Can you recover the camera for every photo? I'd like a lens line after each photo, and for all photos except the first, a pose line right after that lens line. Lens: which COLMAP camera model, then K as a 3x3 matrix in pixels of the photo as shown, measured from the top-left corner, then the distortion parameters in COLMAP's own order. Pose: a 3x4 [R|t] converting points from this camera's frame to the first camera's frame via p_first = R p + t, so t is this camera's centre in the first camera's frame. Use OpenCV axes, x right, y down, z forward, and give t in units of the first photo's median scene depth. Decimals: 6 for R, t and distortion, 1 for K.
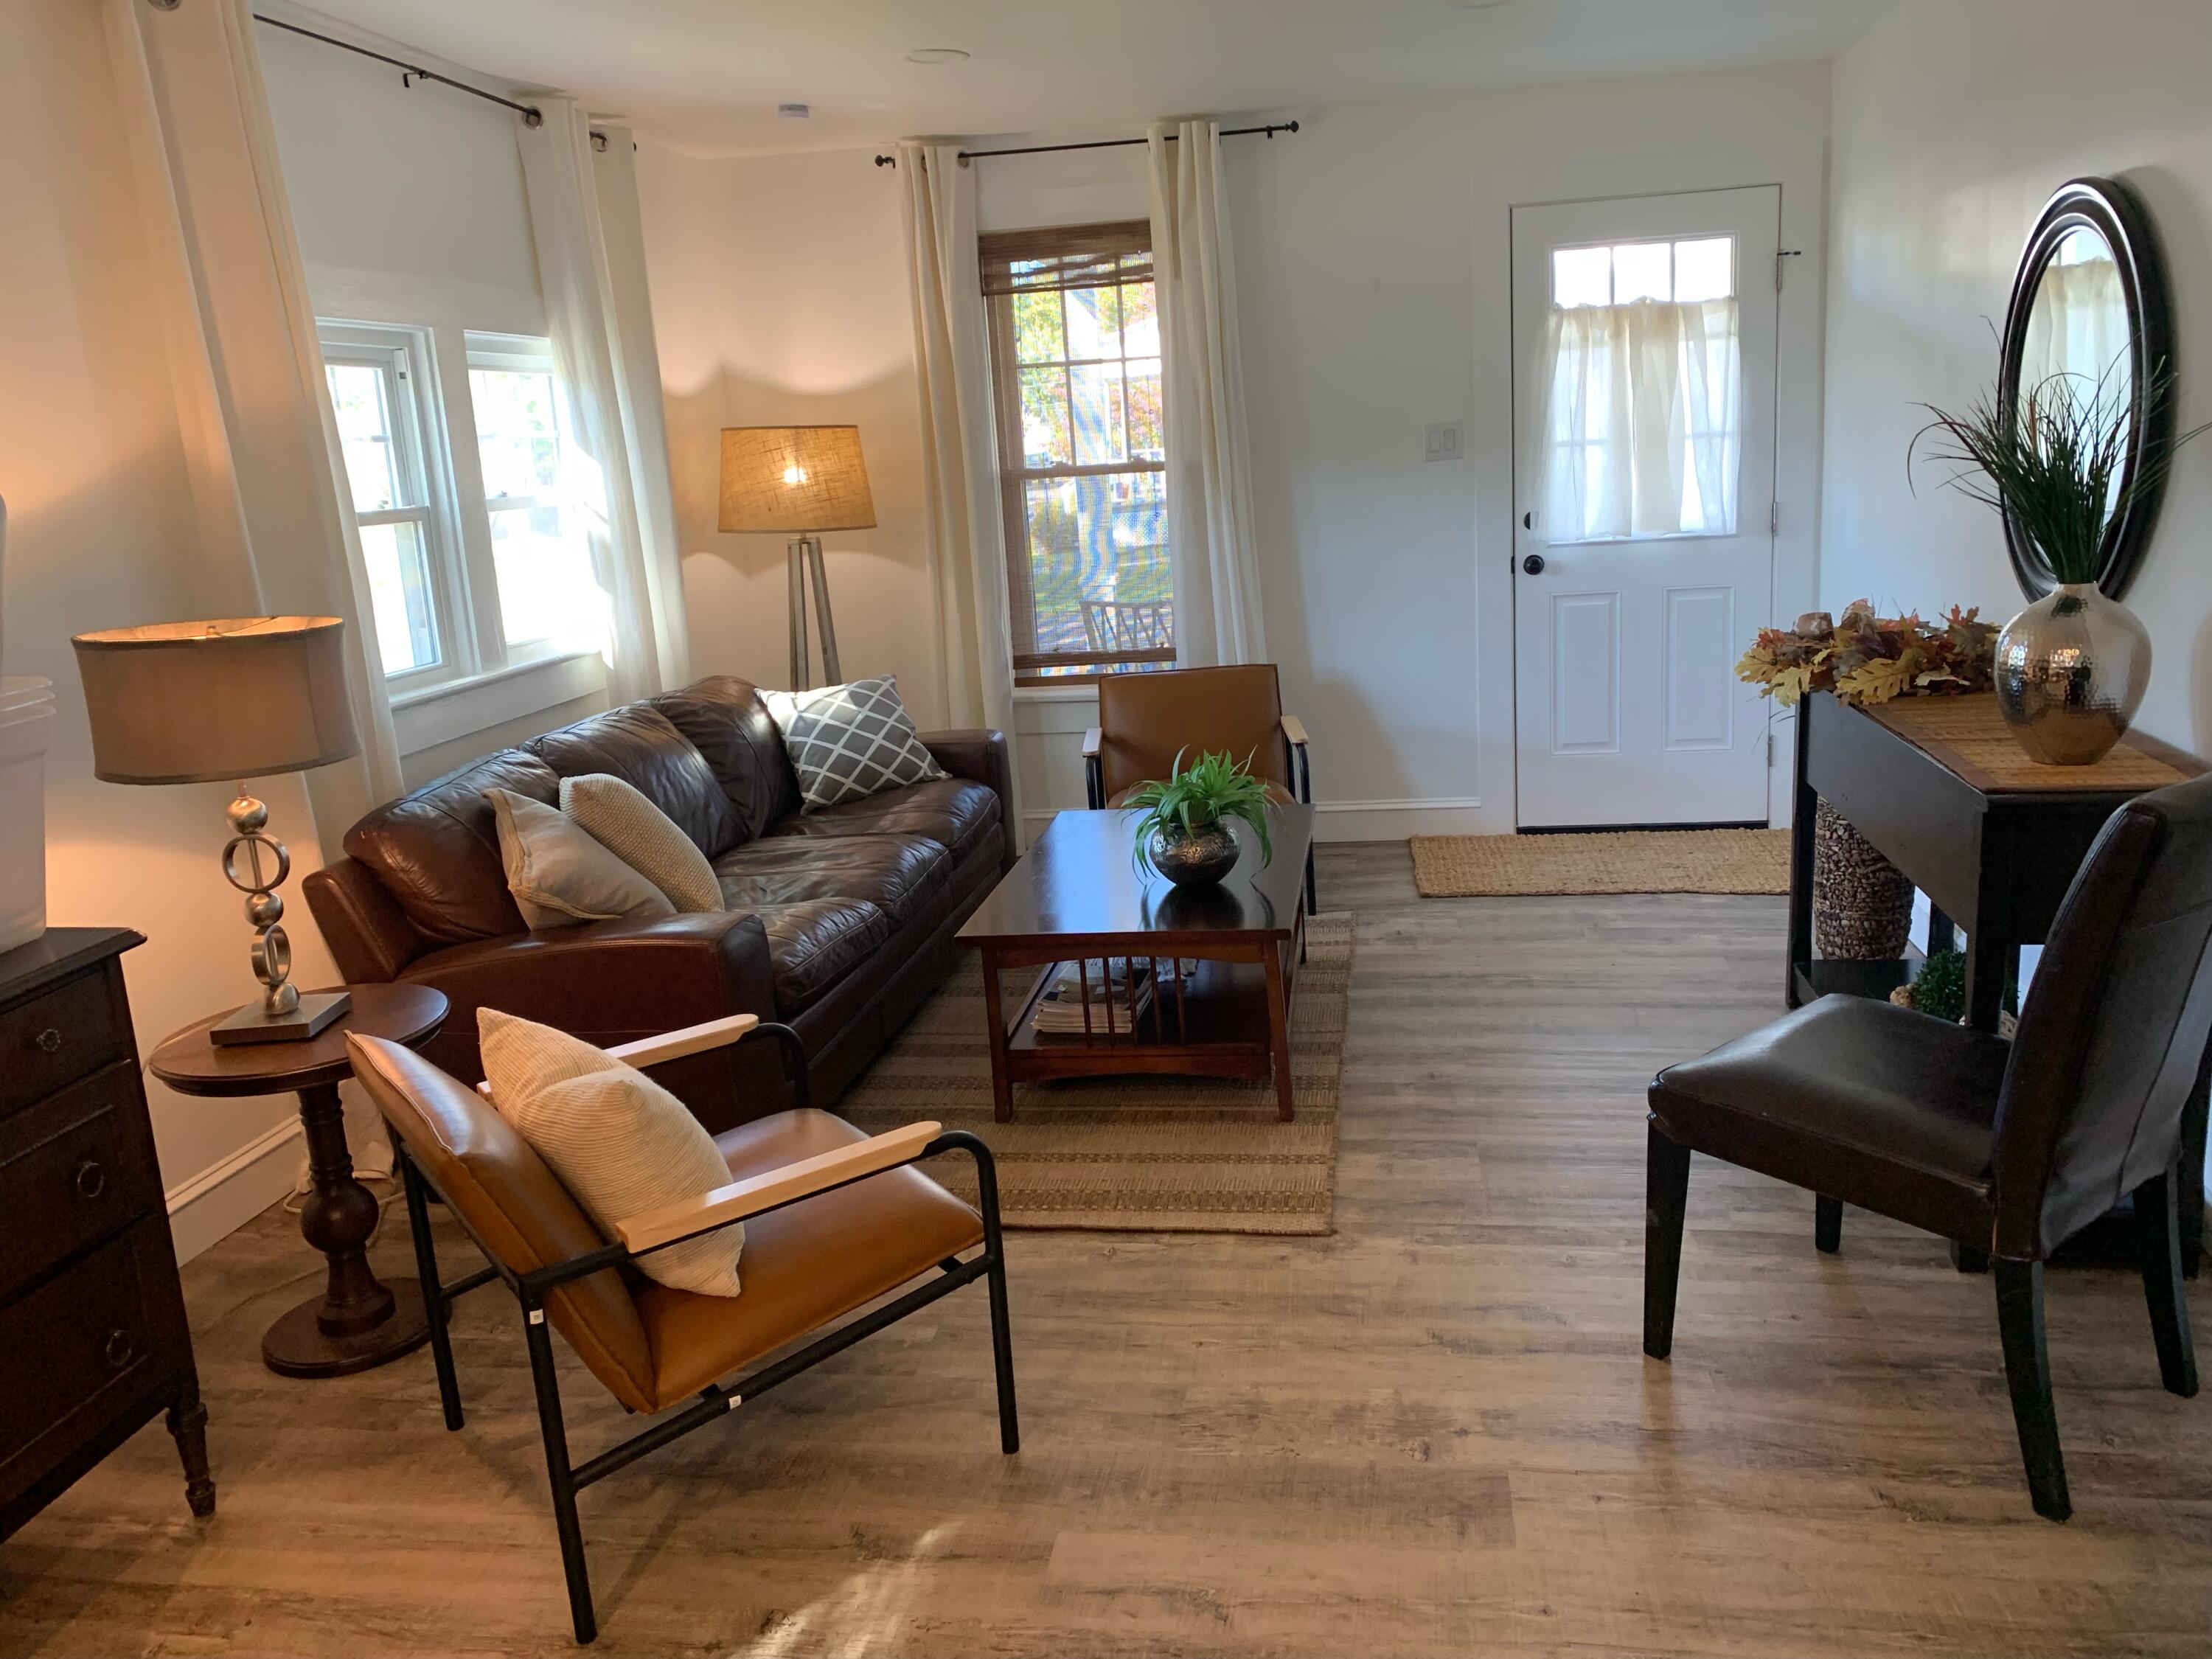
lens RADIAL K [[1679.8, 0, 1111.0], [0, 1679.8, 868.4], [0, 0, 1]] dist [-0.002780, -0.008842]
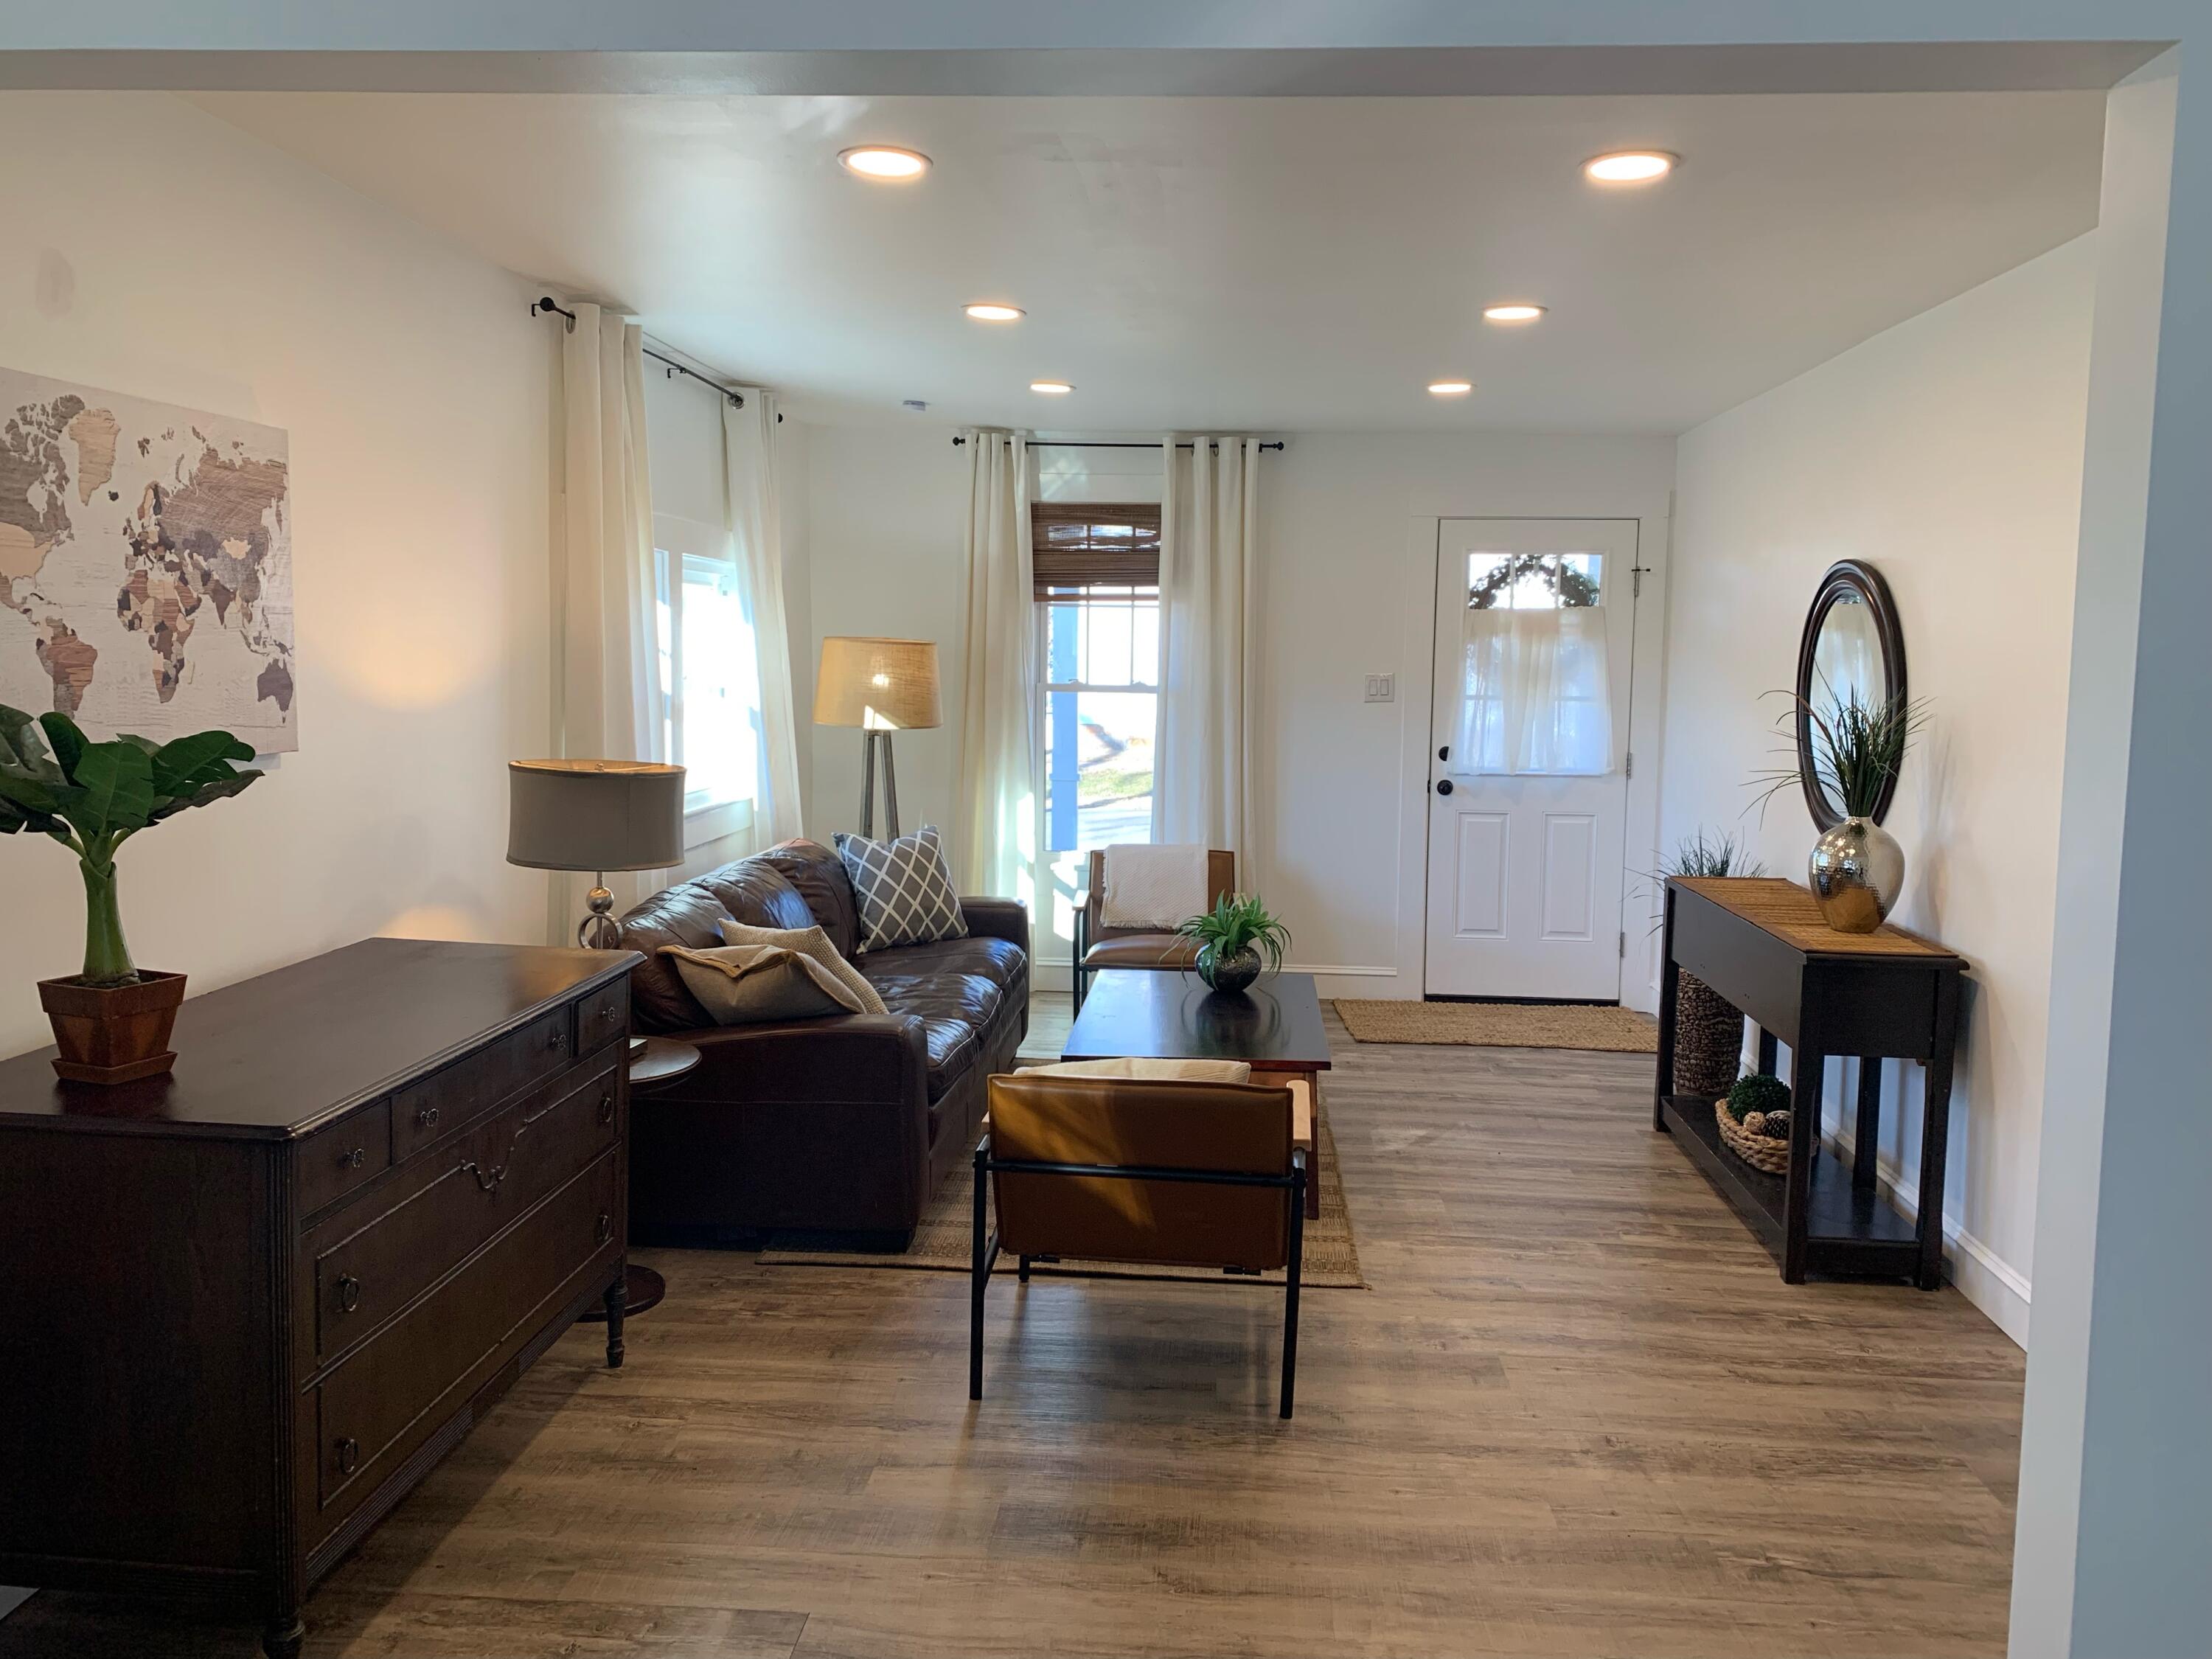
lens RADIAL K [[1687.3, 0, 1106.0], [0, 1687.3, 829.5], [0, 0, 1]] dist [0.009899, -0.054730]
pose [[0.993100, 0.066905, 0.096307, -0.206536], [-0.052413, 0.987919, -0.145839, 0.084406], [-0.104901, 0.139785, 0.984609, -0.381667]]
